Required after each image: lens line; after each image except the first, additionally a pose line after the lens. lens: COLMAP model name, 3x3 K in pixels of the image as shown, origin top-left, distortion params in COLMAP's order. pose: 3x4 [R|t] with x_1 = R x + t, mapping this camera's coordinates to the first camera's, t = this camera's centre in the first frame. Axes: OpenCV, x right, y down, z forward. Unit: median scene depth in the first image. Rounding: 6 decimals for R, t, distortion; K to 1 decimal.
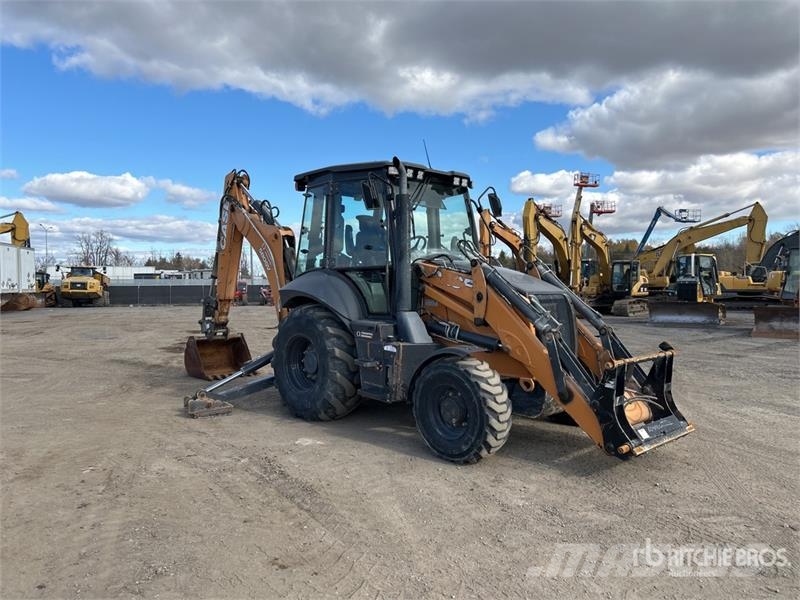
lens RADIAL K [[611.1, 0, 405.7], [0, 611.1, 308.6], [0, 0, 1]] dist [0.029298, -0.002163]
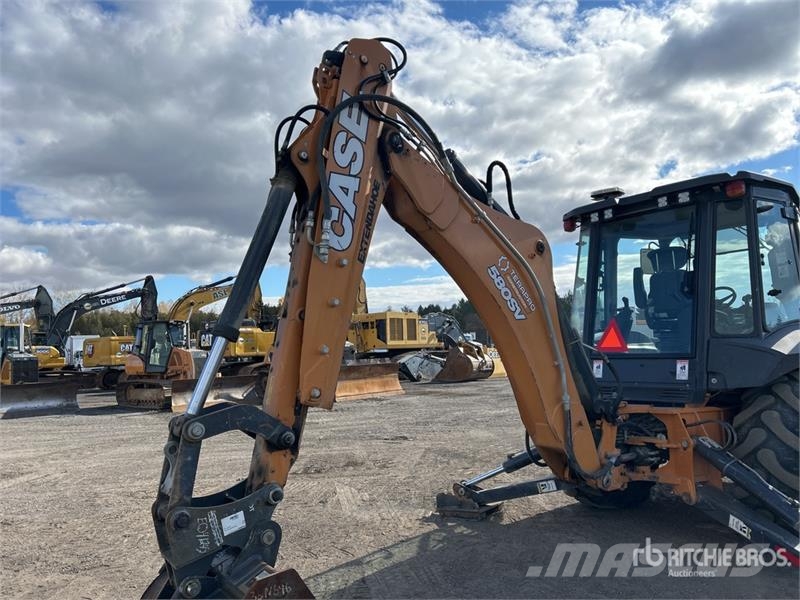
lens RADIAL K [[595.1, 0, 387.9], [0, 595.1, 296.5], [0, 0, 1]] dist [0.073799, -0.070820]
pose [[0.142466, 0.084589, 0.986178, -0.729193], [0.067968, 0.993154, -0.095006, -0.048989], [-0.987463, 0.080563, 0.135742, 1.136619]]
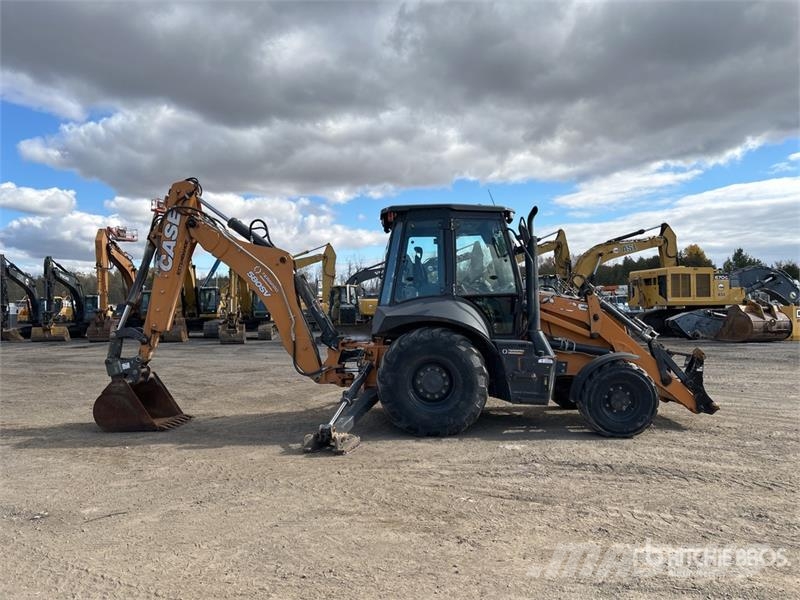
lens RADIAL K [[611.1, 0, 405.7], [0, 611.1, 308.6], [0, 0, 1]] dist [0.029298, -0.002163]
pose [[0.719275, -0.005951, 0.694700, -0.780126], [0.038067, 0.998799, -0.030858, -0.008845], [-0.693681, 0.048641, 0.718638, 0.220772]]
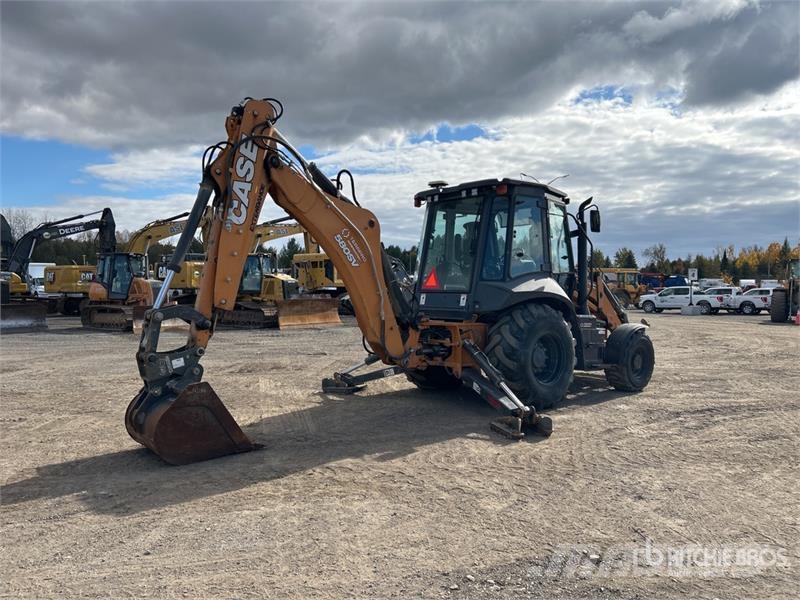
lens RADIAL K [[611.1, 0, 405.7], [0, 611.1, 308.6], [0, 0, 1]] dist [0.029298, -0.002163]
pose [[0.061521, -0.030234, 0.997648, -1.058857], [0.035052, 0.998990, 0.028114, -0.032695], [-0.997490, 0.033240, 0.062518, 0.982519]]
